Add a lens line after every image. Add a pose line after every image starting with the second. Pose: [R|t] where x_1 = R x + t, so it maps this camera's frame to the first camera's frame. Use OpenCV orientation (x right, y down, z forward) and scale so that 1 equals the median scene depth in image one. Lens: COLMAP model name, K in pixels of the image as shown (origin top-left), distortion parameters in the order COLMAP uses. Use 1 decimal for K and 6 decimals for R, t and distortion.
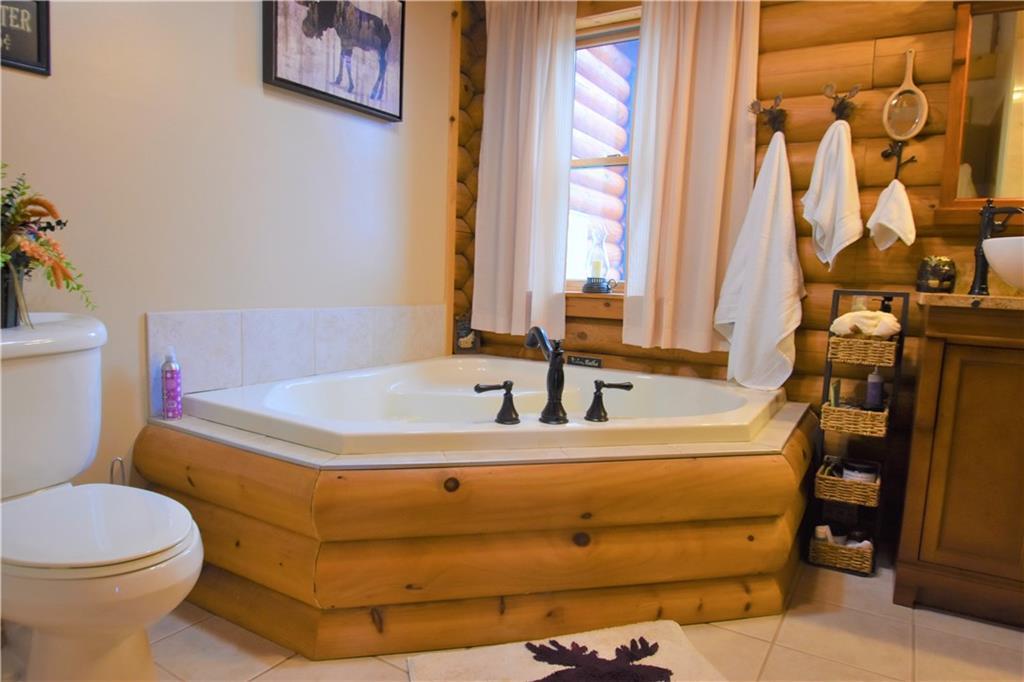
lens RADIAL K [[647.6, 0, 513.6], [0, 647.6, 339.3], [0, 0, 1]] dist [-0.040921, -0.002380]
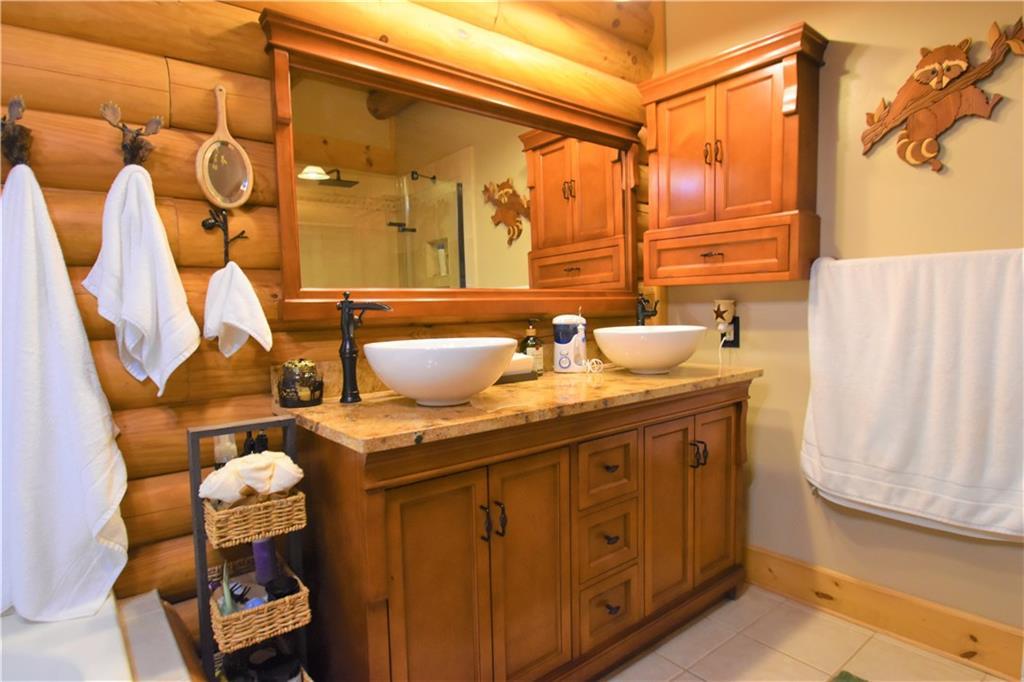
lens RADIAL K [[553.8, 0, 498.6], [0, 553.8, 355.2], [0, 0, 1]] dist [-0.017022, -0.002547]
pose [[0.341112, -0.124102, 0.931794, 0.090081], [0.123769, 0.988547, 0.086351, -0.156246], [-0.931839, 0.085872, 0.352566, 0.479719]]
